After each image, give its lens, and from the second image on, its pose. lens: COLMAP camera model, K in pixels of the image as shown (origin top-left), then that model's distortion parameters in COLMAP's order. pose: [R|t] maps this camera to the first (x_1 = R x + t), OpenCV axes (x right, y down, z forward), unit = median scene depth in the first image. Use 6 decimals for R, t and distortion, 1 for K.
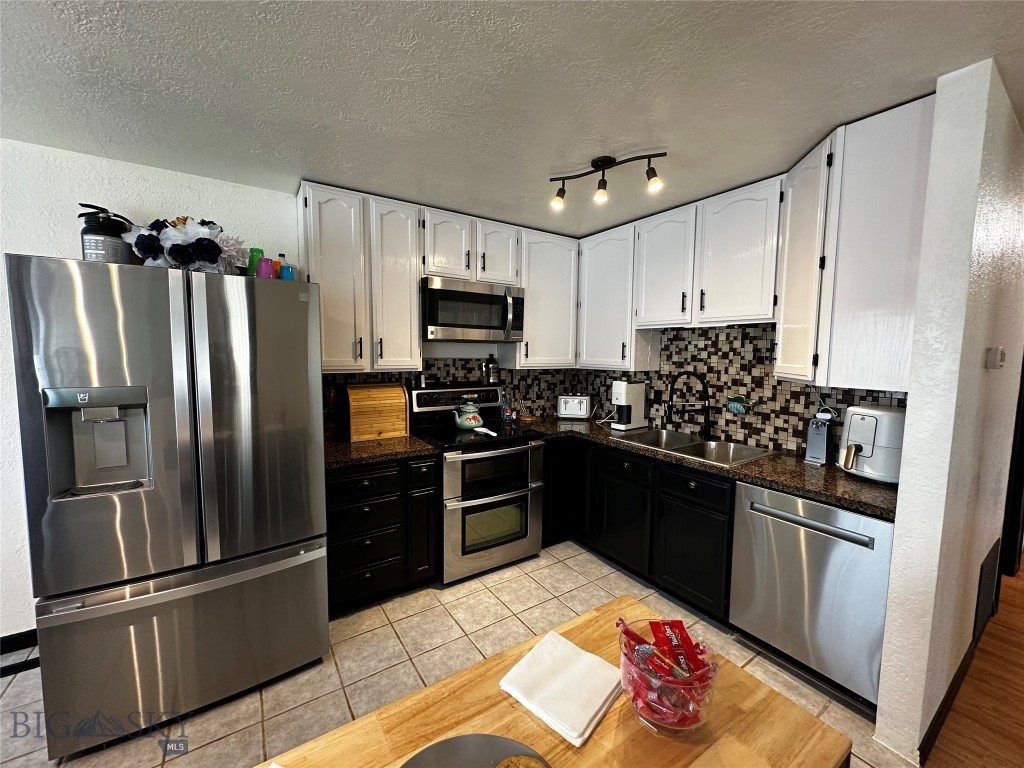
lens RADIAL K [[406.8, 0, 511.3], [0, 406.8, 384.5], [0, 0, 1]] dist [-0.000960, 0.000504]
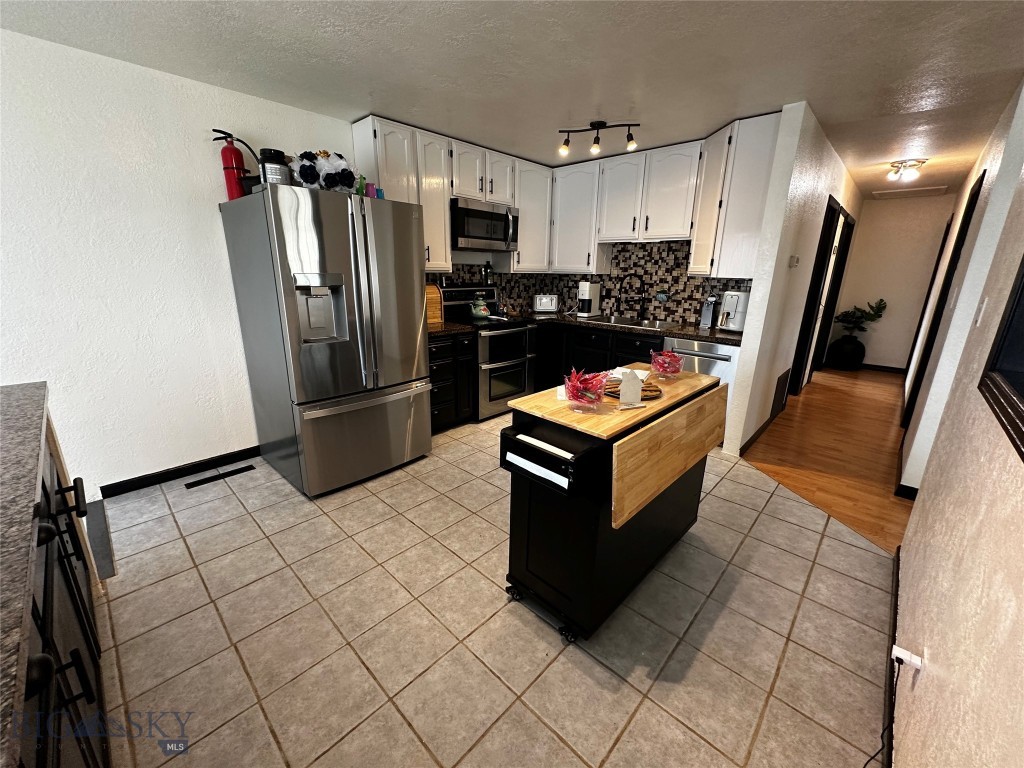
lens RADIAL K [[406.8, 0, 511.8], [0, 406.8, 384.7], [0, 0, 1]] dist [-0.000960, 0.000504]
pose [[0.974982, -0.056516, 0.214978, -0.361768], [0.012920, 0.979911, 0.199017, 0.069148], [-0.221907, -0.191261, 0.956126, -0.424333]]
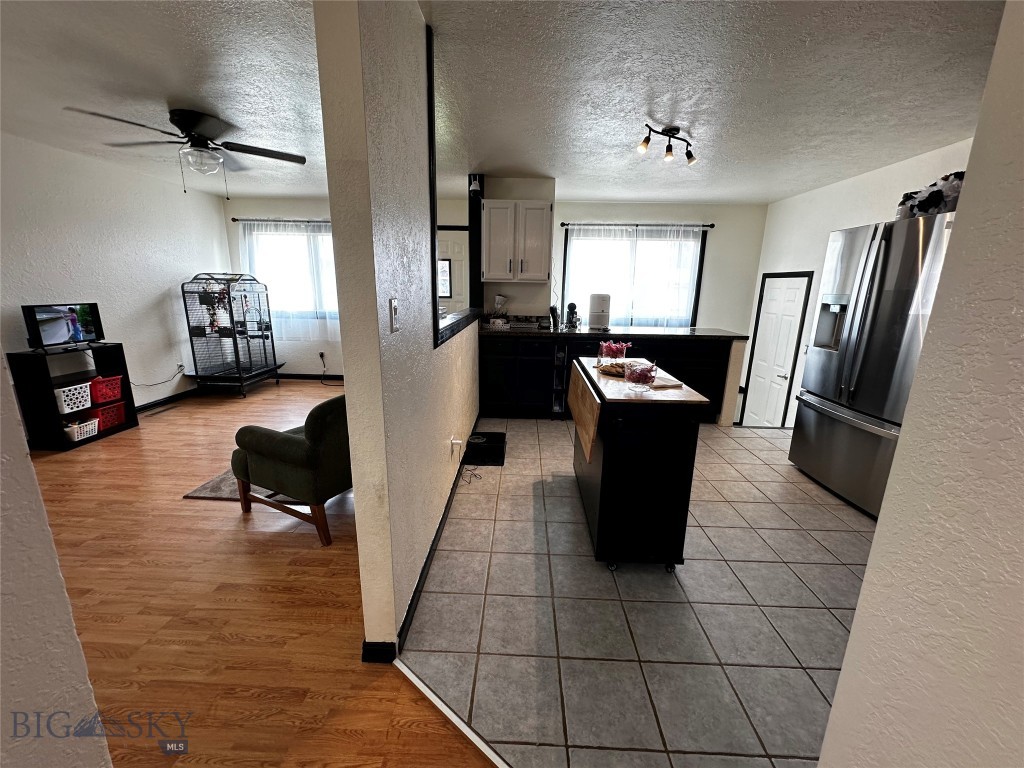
lens RADIAL K [[406.8, 0, 511.1], [0, 406.8, 383.2], [0, 0, 1]] dist [-0.000960, 0.000504]
pose [[-0.580961, 0.169573, -0.796071, 0.871117], [-0.092087, 0.958083, 0.271287, 0.016247], [0.808705, 0.230915, -0.540993, 0.494102]]
